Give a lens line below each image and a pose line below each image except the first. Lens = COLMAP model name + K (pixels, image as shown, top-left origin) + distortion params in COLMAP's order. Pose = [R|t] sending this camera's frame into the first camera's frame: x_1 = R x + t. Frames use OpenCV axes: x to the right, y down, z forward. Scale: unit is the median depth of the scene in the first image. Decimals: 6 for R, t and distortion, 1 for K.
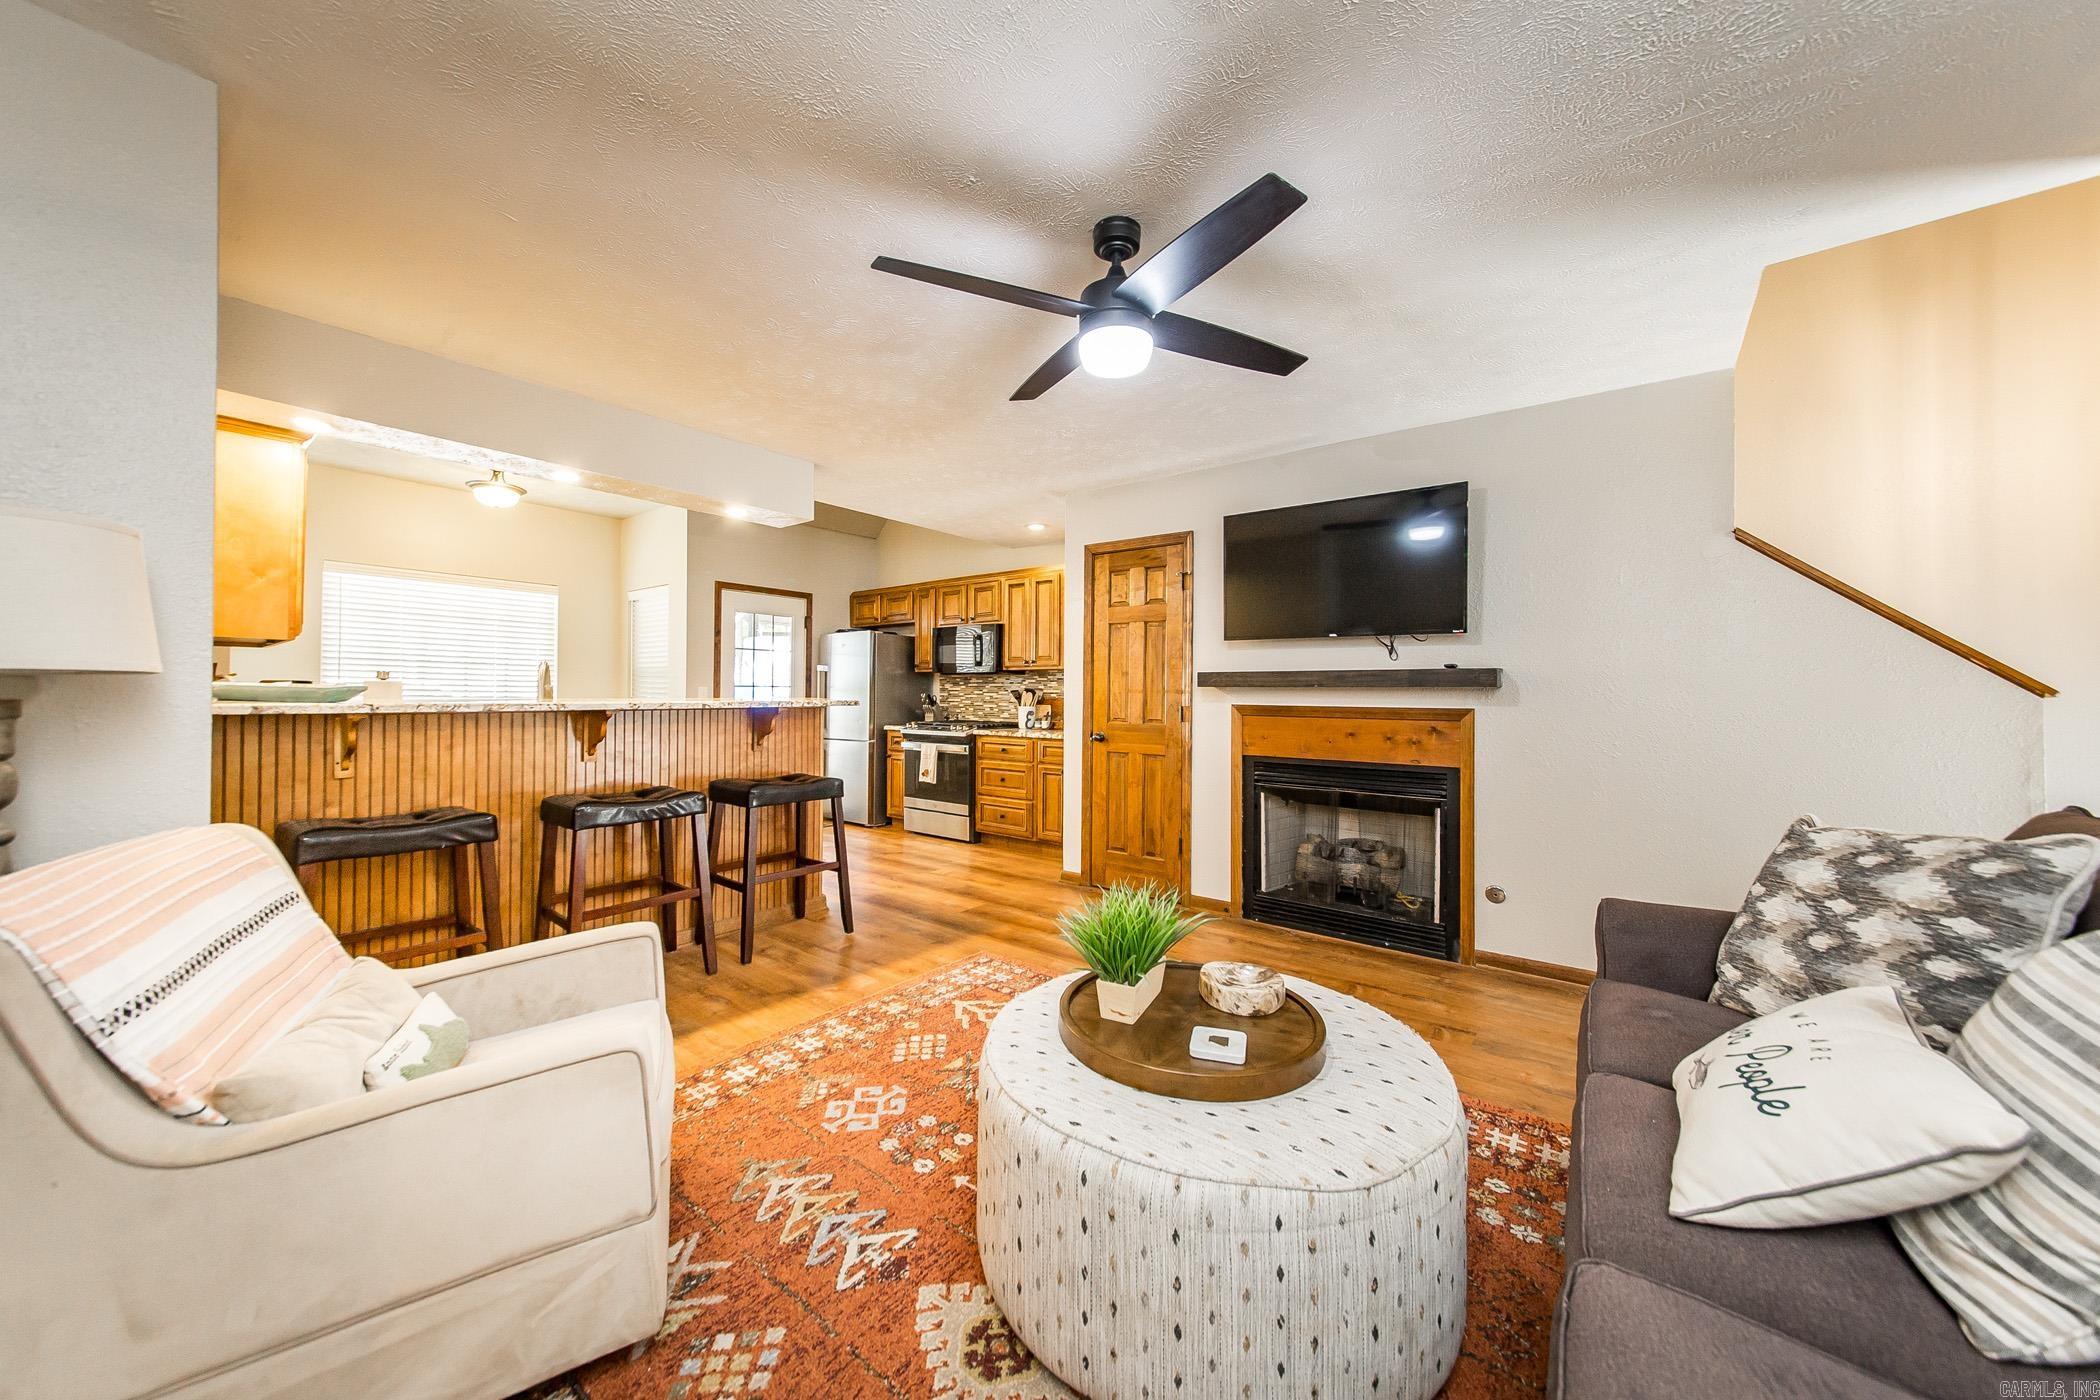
lens RADIAL K [[746.8, 0, 1046.5], [0, 746.8, 692.3], [0, 0, 1]] dist [0.000559, -0.000018]
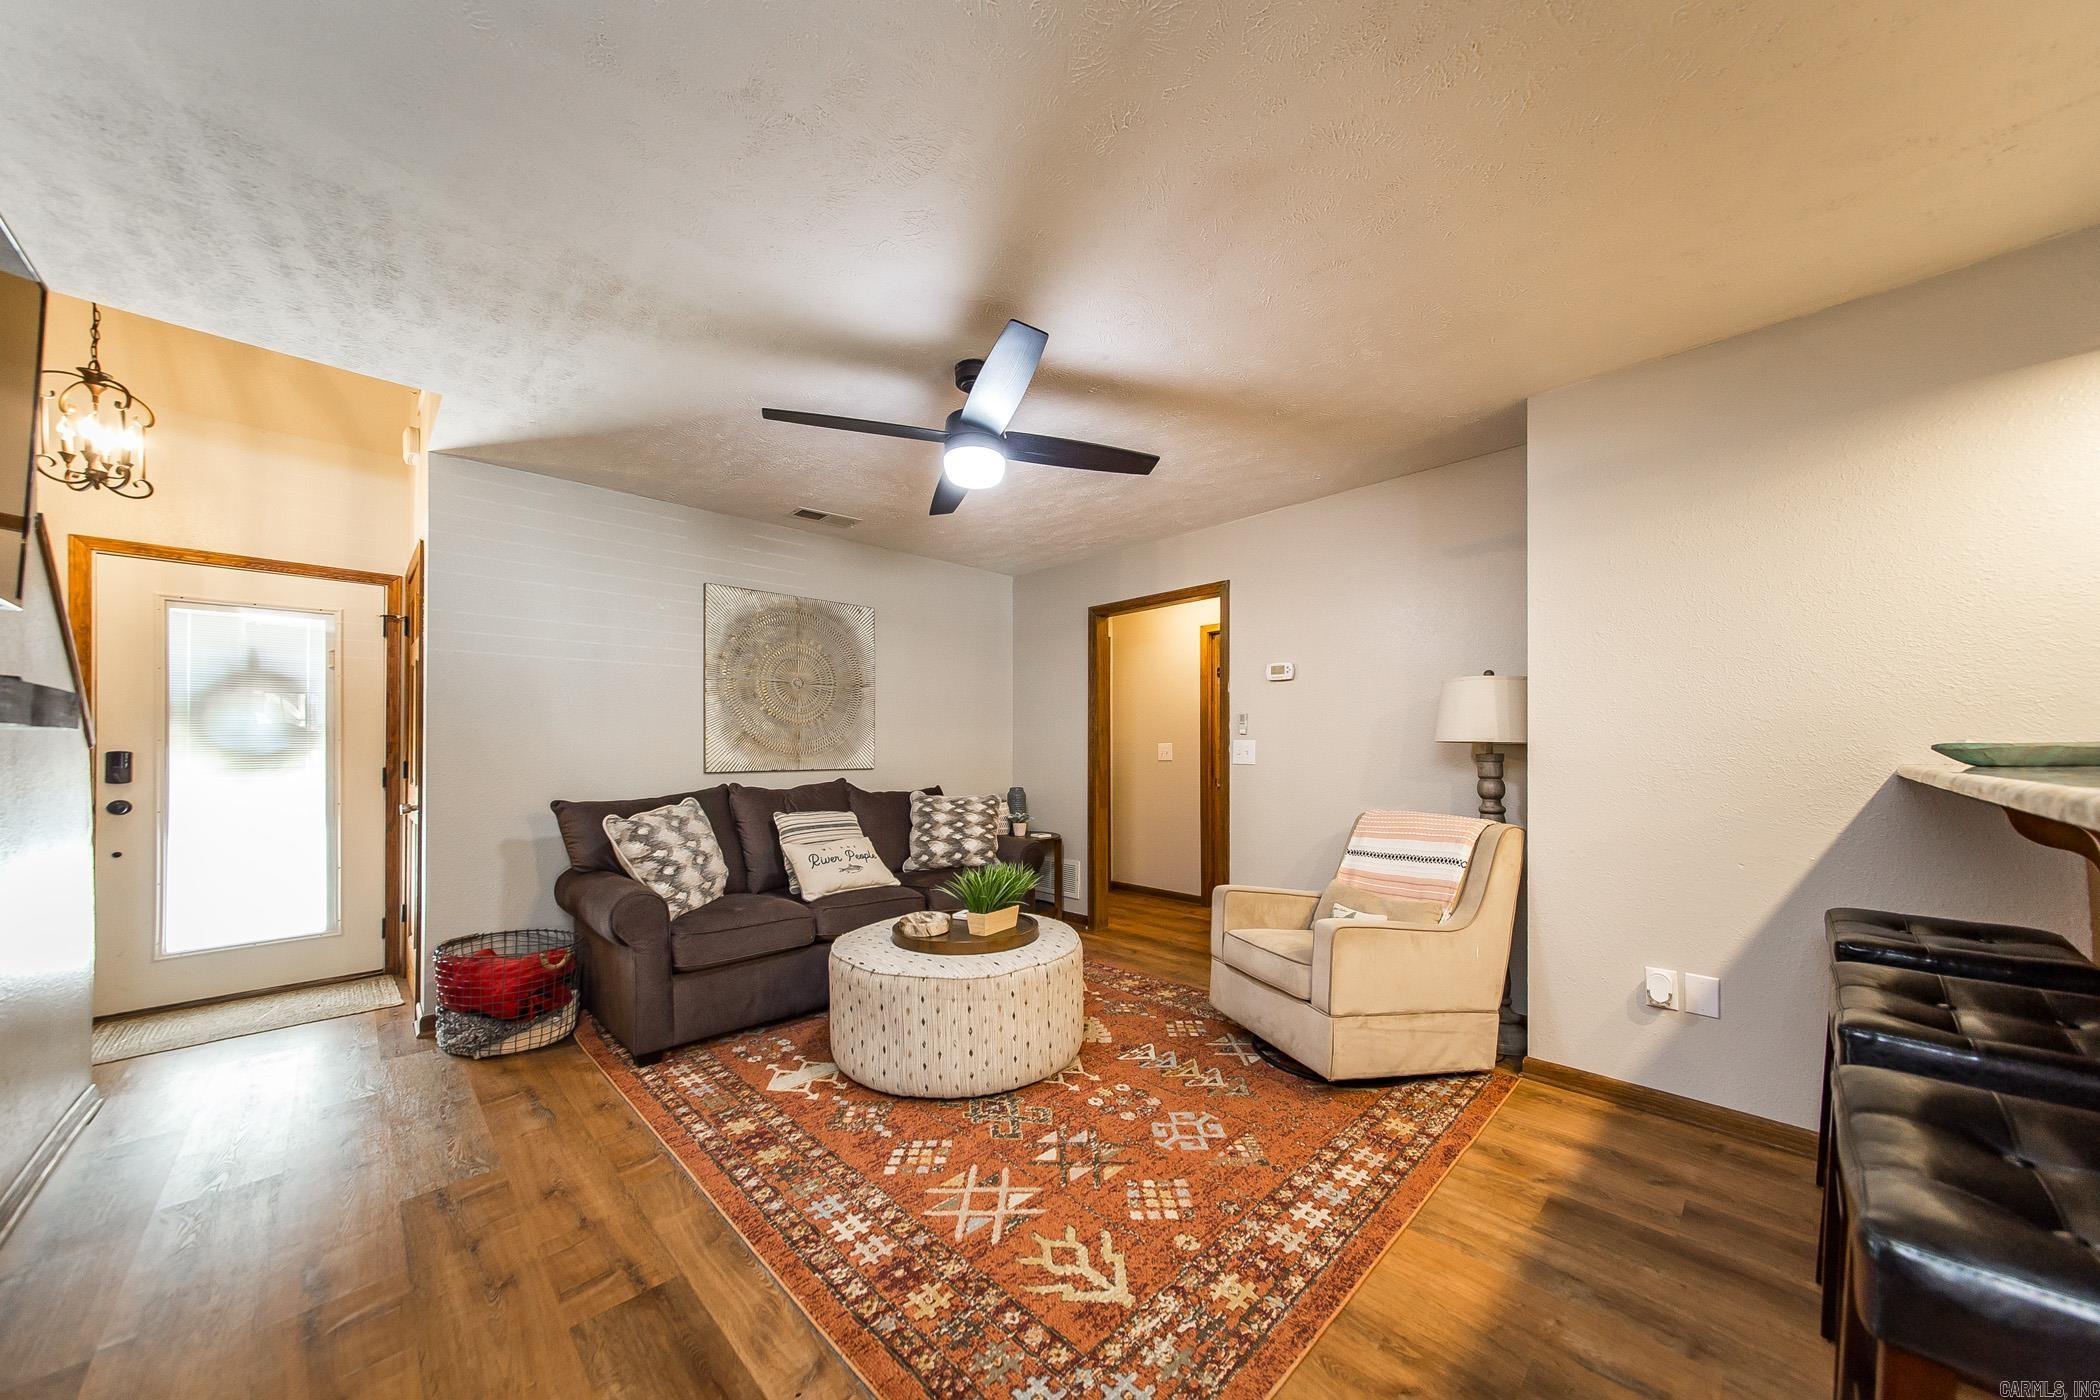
lens RADIAL K [[720.7, 0, 1036.7], [0, 720.7, 786.5], [0, 0, 1]] dist [0.000329, -0.000025]
pose [[-0.989602, -0.012026, 0.143329, -0.094244], [-0.004855, 0.998723, 0.050281, 0.002885], [-0.143751, 0.049062, -0.988397, 1.141983]]
